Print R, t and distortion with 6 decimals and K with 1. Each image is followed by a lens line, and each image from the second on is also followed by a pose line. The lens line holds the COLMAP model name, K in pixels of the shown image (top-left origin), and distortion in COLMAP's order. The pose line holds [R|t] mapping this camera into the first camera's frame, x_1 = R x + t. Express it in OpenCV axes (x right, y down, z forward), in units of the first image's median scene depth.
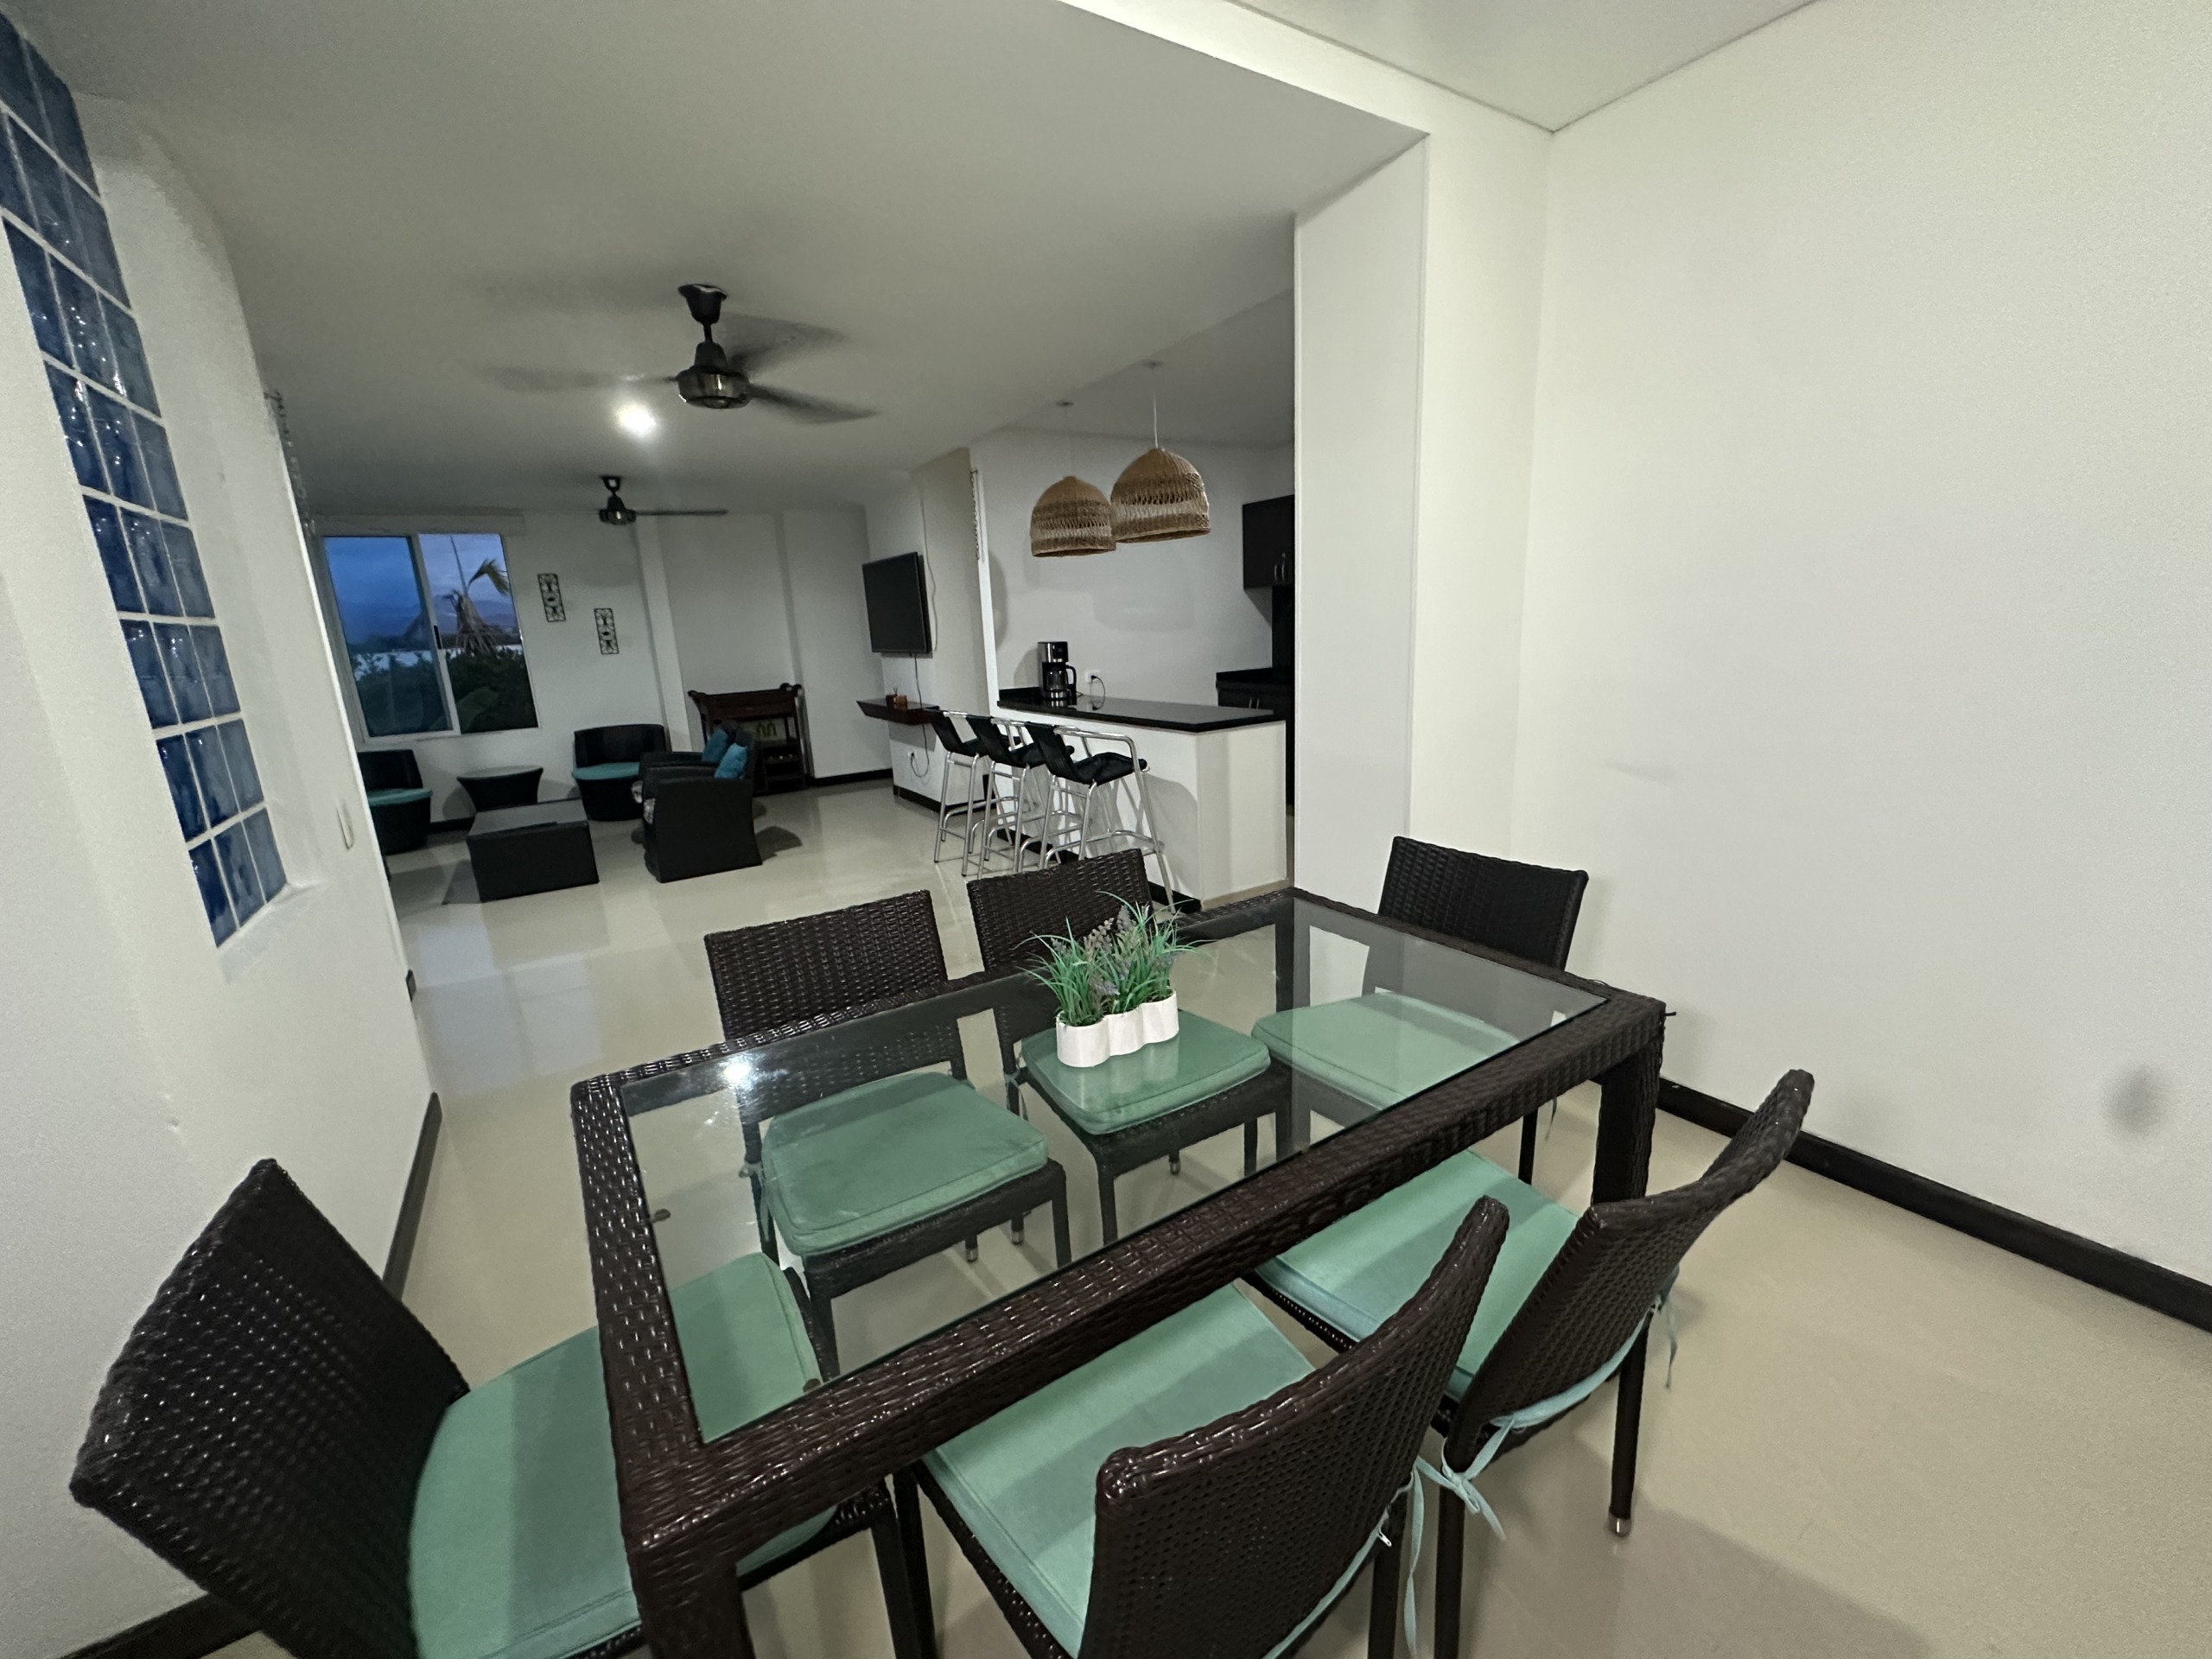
lens RADIAL K [[883.0, 0, 1113.1], [0, 883.0, 823.9], [0, 0, 1]] dist [-0.002567, 0.000783]
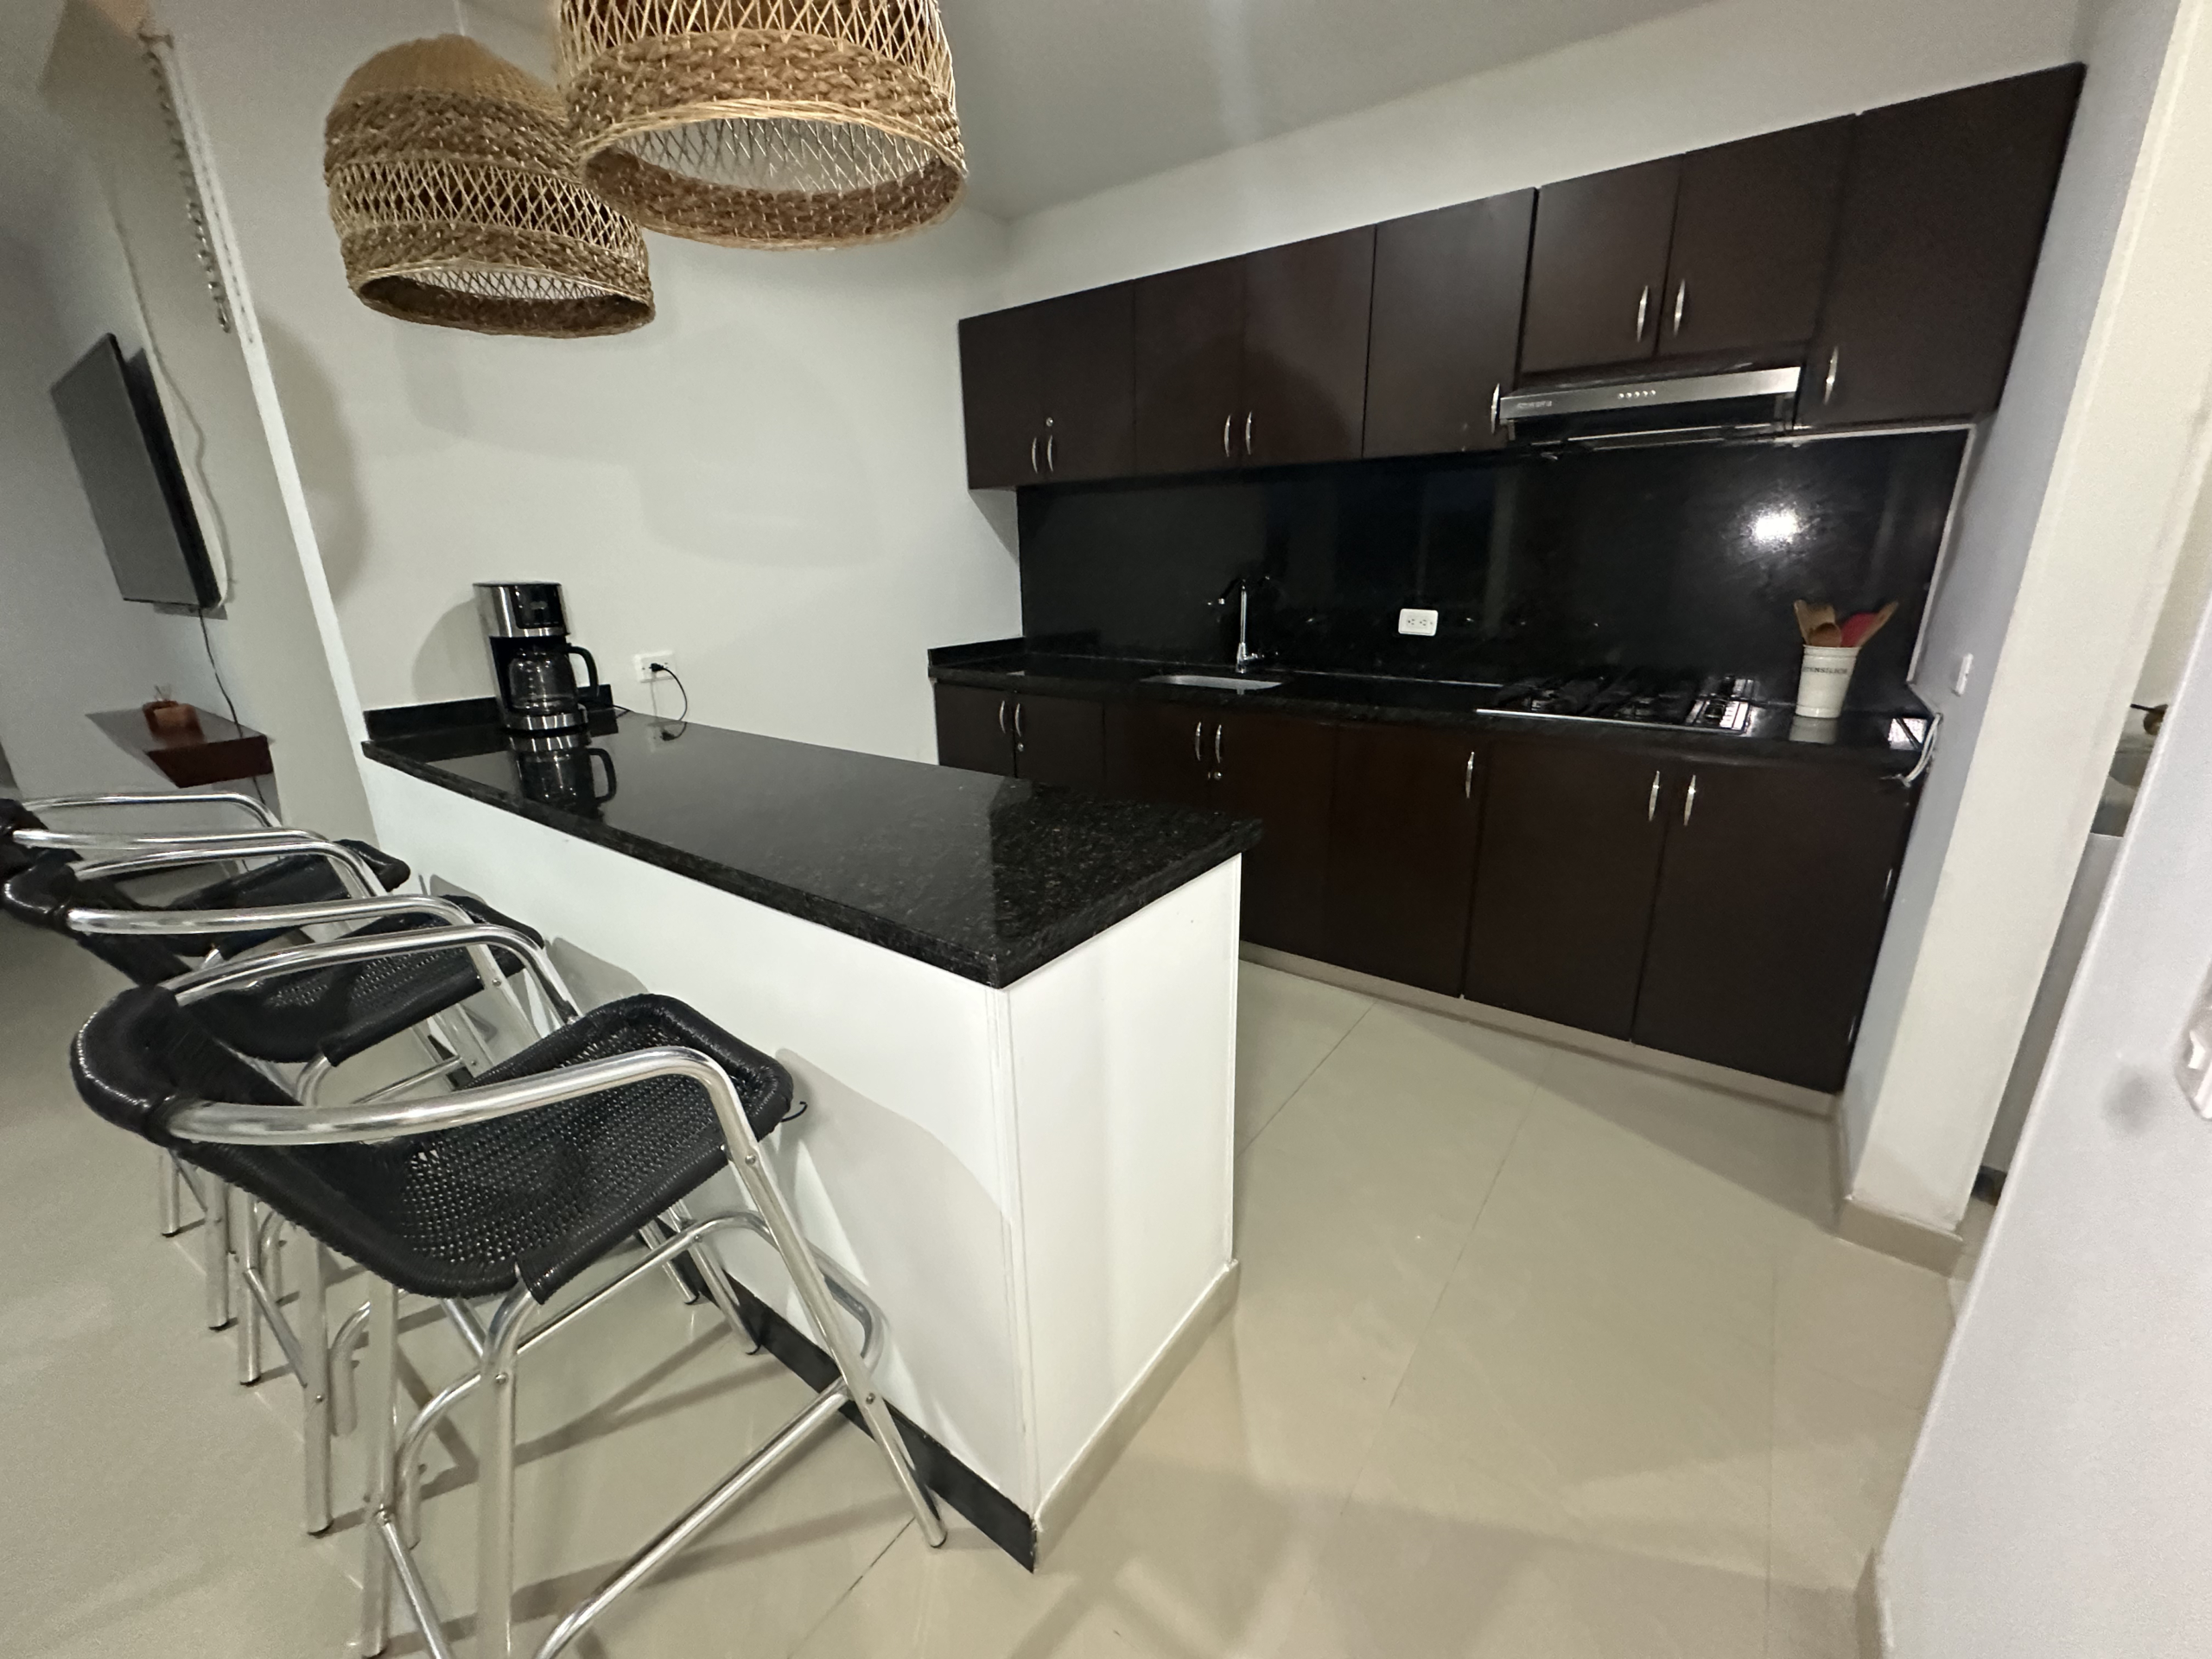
lens RADIAL K [[883.0, 0, 1106.5], [0, 883.0, 824.9], [0, 0, 1]] dist [-0.002567, 0.000783]
pose [[0.934574, -0.074170, 0.347950, 0.029459], [0.053757, 0.996238, 0.067971, -0.112808], [-0.351683, -0.044819, 0.935046, 0.541618]]
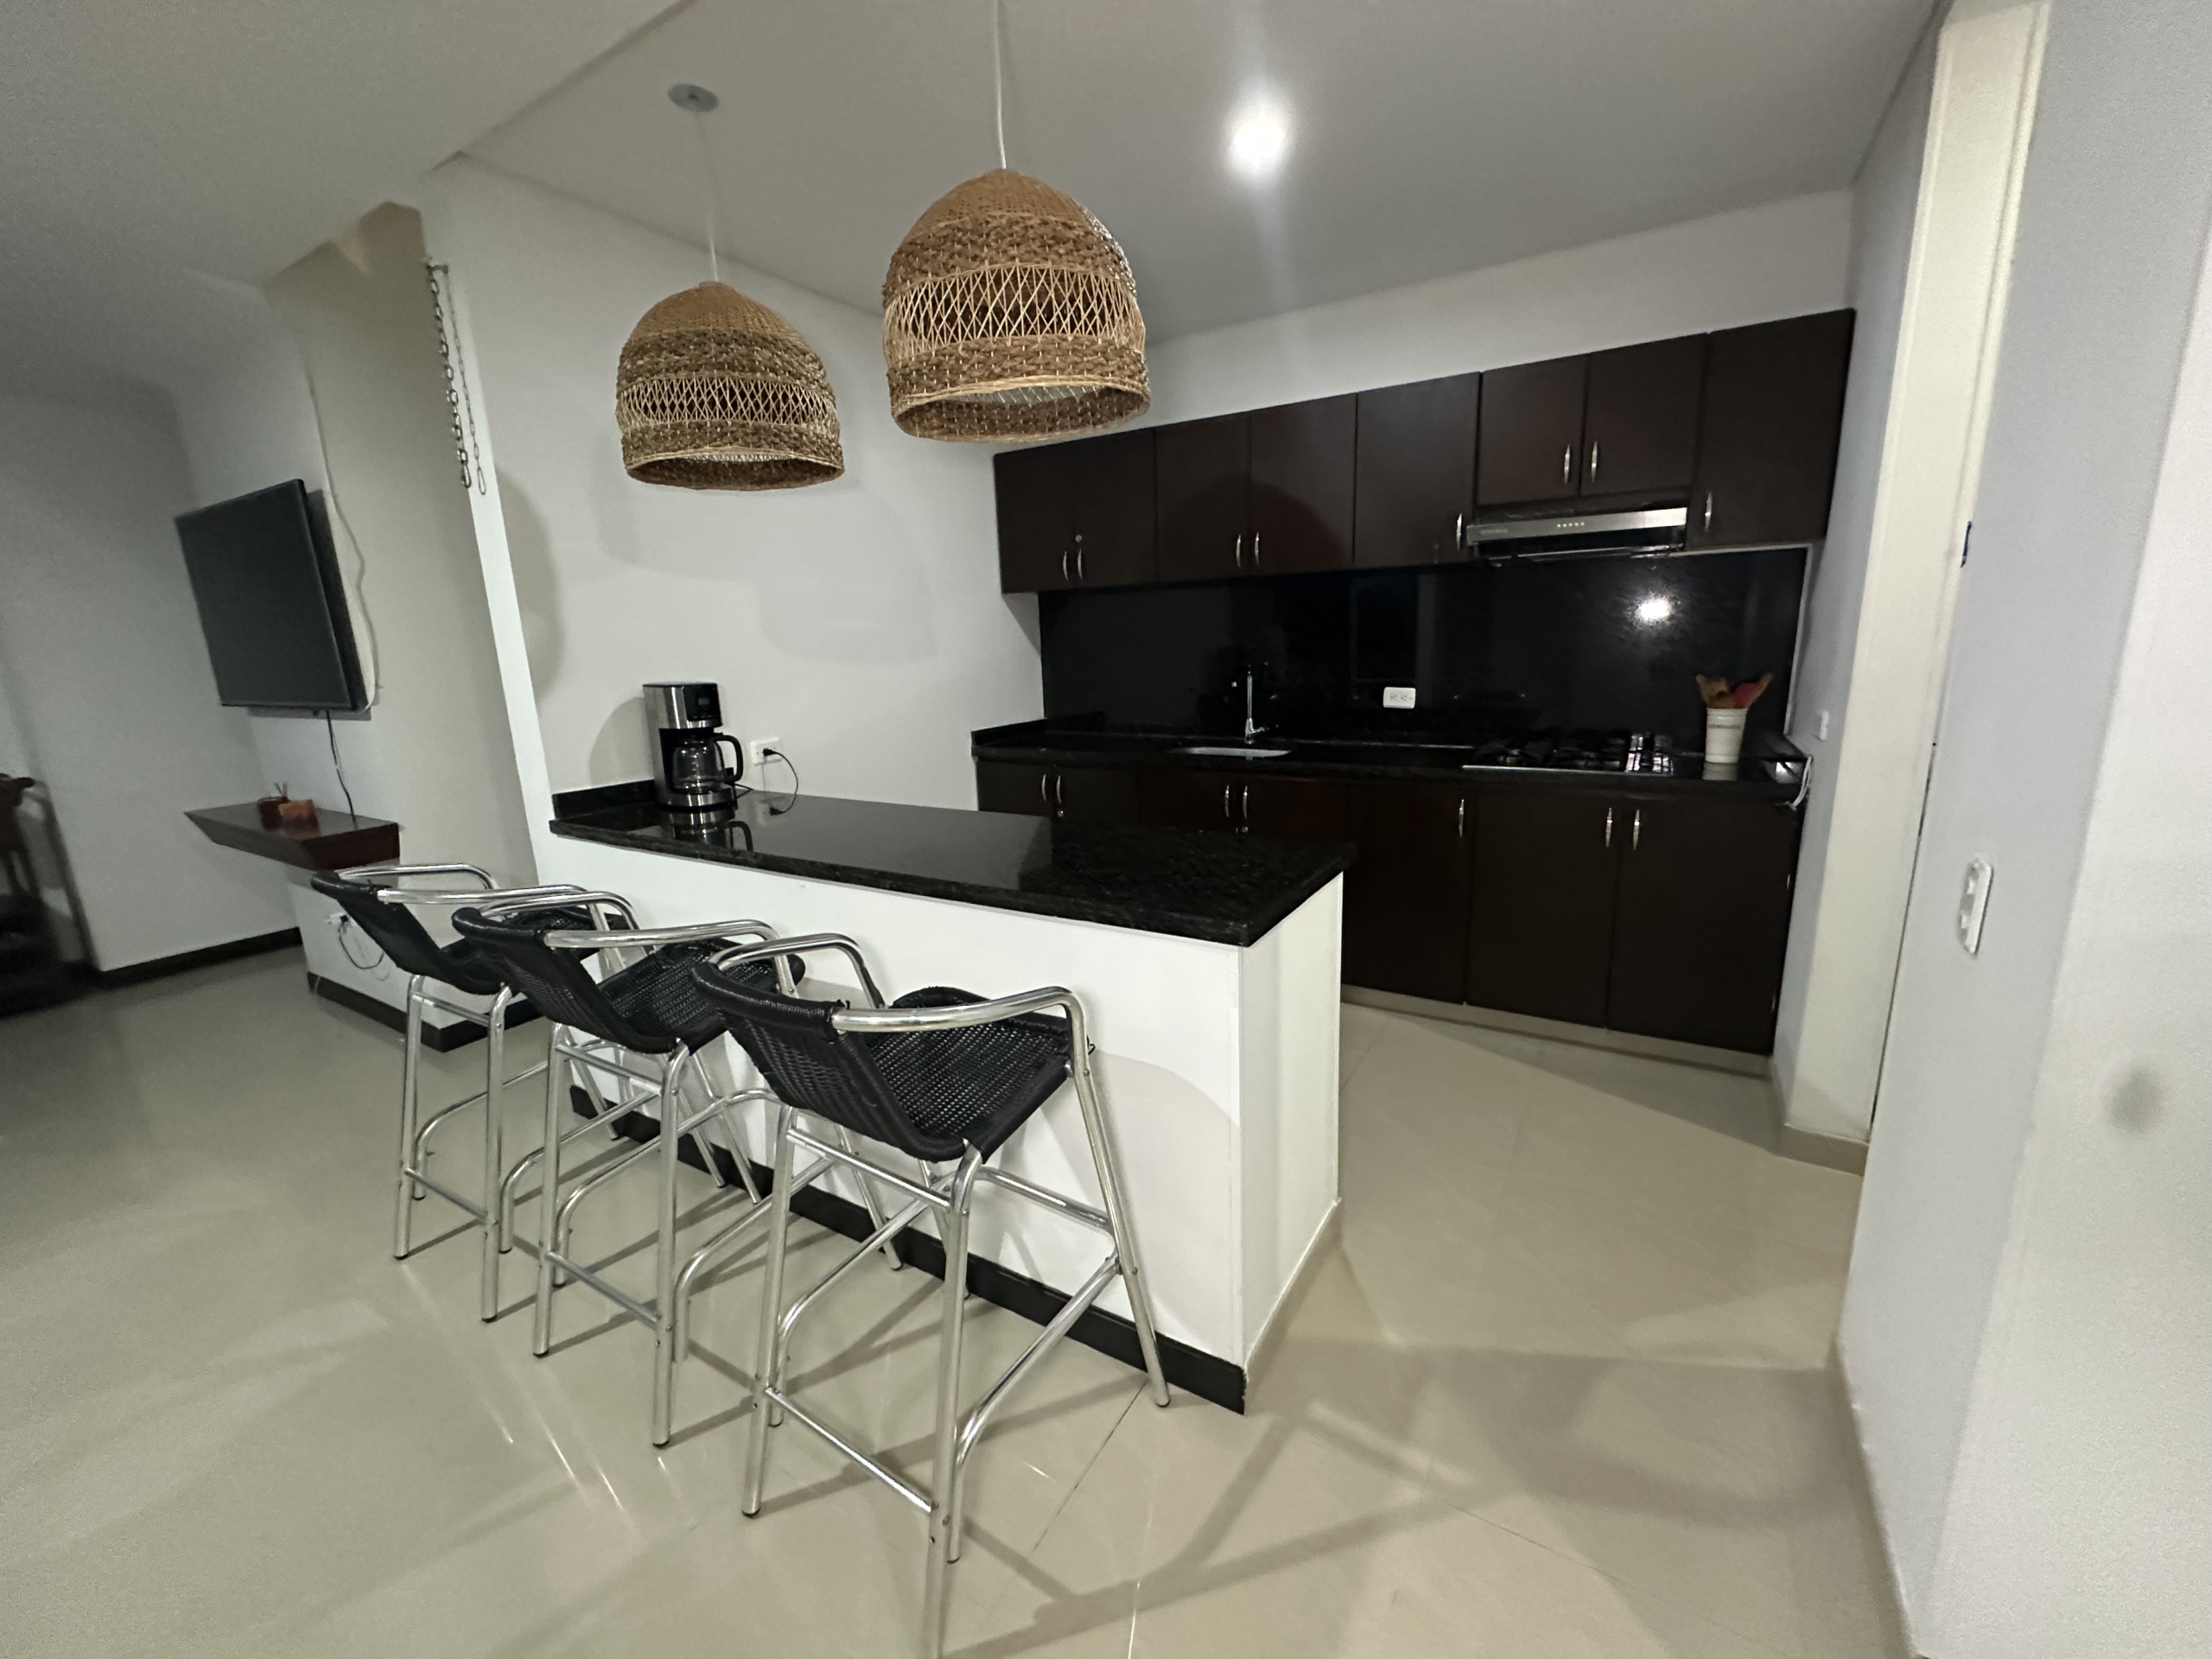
lens RADIAL K [[883.0, 0, 1106.4], [0, 883.0, 825.5], [0, 0, 1]] dist [-0.002567, 0.000783]
pose [[0.901051, -0.076010, 0.427000, -0.070424], [0.090460, 0.995807, -0.013625, -0.106352], [-0.424174, 0.050903, 0.904149, 0.494256]]
